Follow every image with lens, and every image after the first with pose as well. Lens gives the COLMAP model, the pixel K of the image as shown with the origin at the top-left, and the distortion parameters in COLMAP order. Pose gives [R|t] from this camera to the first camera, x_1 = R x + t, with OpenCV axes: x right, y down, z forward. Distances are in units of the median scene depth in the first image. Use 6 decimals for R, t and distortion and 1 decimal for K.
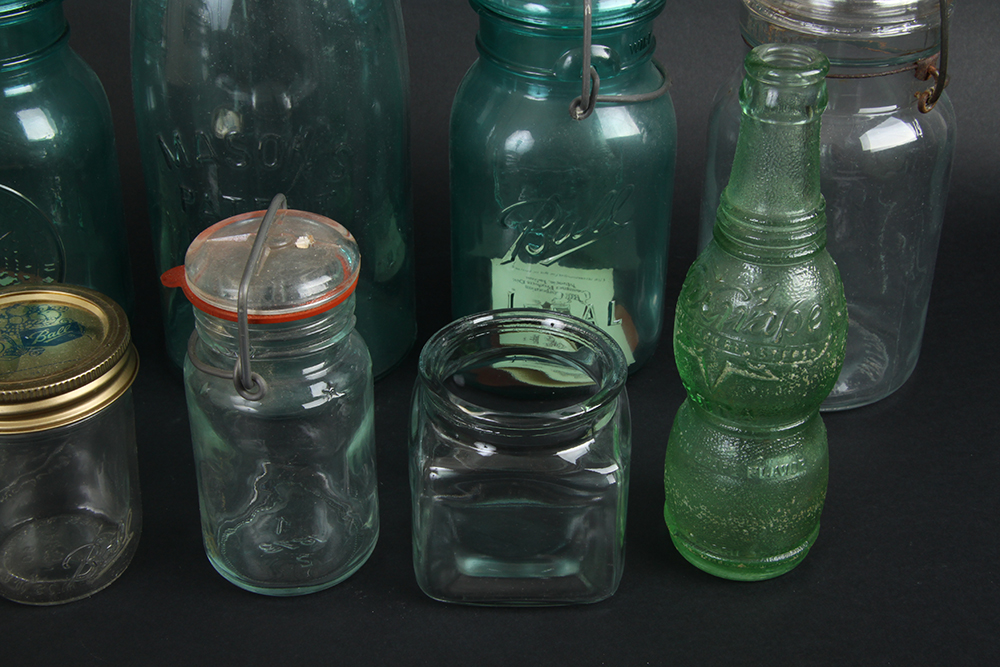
lens RADIAL K [[1610.4, 0, 498.6], [0, 1610.4, 356.5], [0, 0, 1]] dist [0.047154, 0.040635]
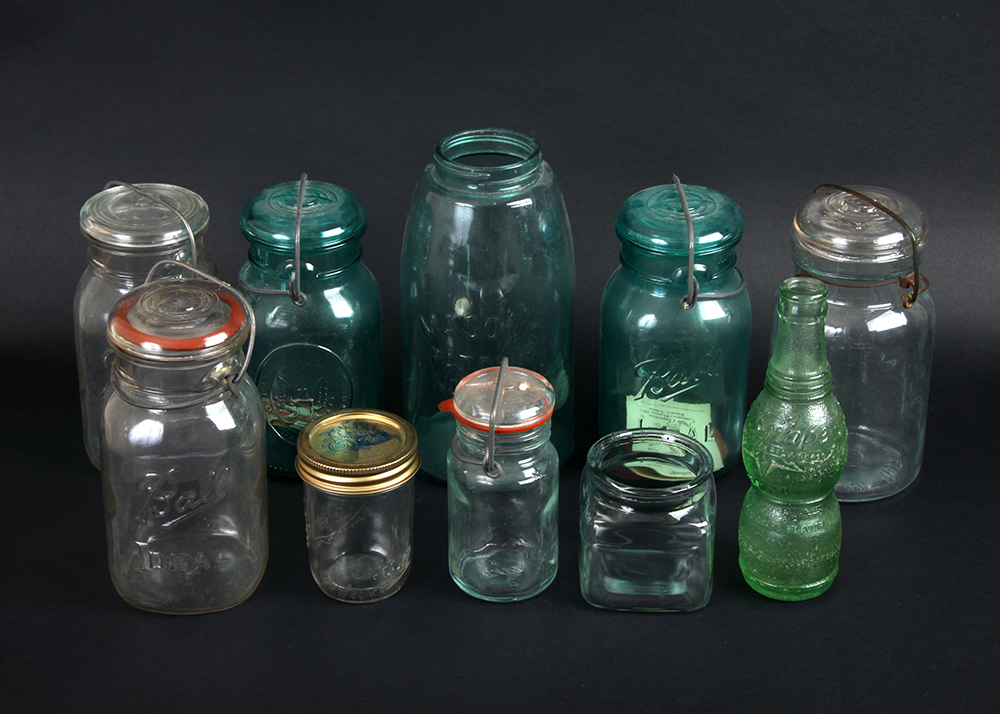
lens RADIAL K [[1844.2, 0, 448.4], [0, 1844.2, 333.0], [0, 0, 1]] dist [0.058932, 0.178693]
pose [[0.996303, 0.009613, -0.085369, -0.029960], [-0.017253, 0.995863, -0.089212, 0.045337], [0.084158, 0.090355, 0.992347, -0.892149]]
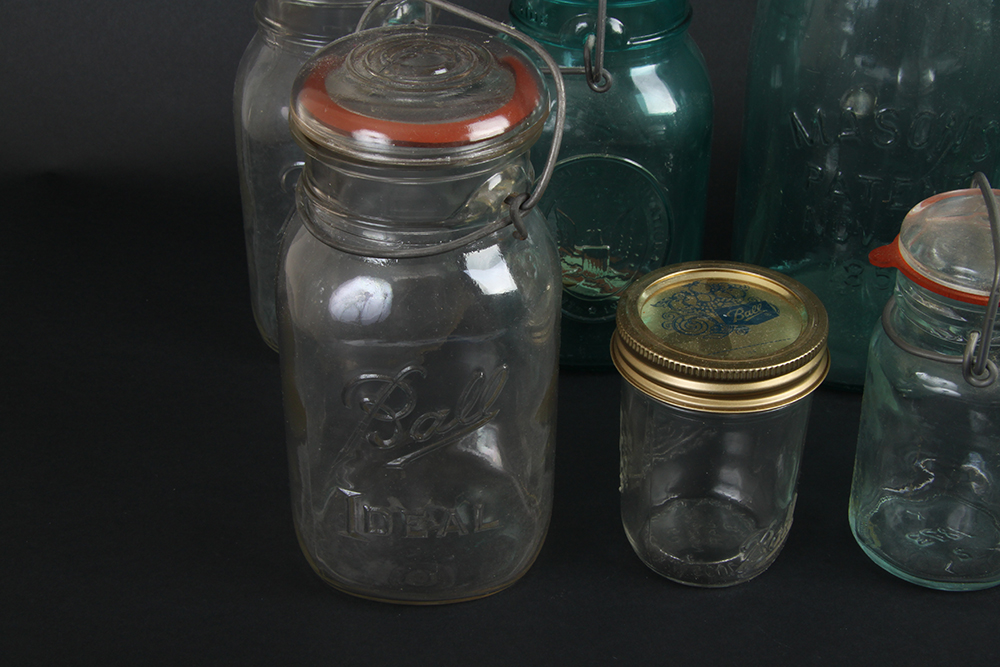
lens RADIAL K [[1610.4, 0, 498.6], [0, 1610.4, 356.5], [0, 0, 1]] dist [0.047154, 0.040635]
pose [[0.991131, 0.030089, -0.129440, -0.283369], [-0.029370, 0.999541, 0.007458, 0.009366], [0.129605, -0.003590, 0.991559, 0.006998]]
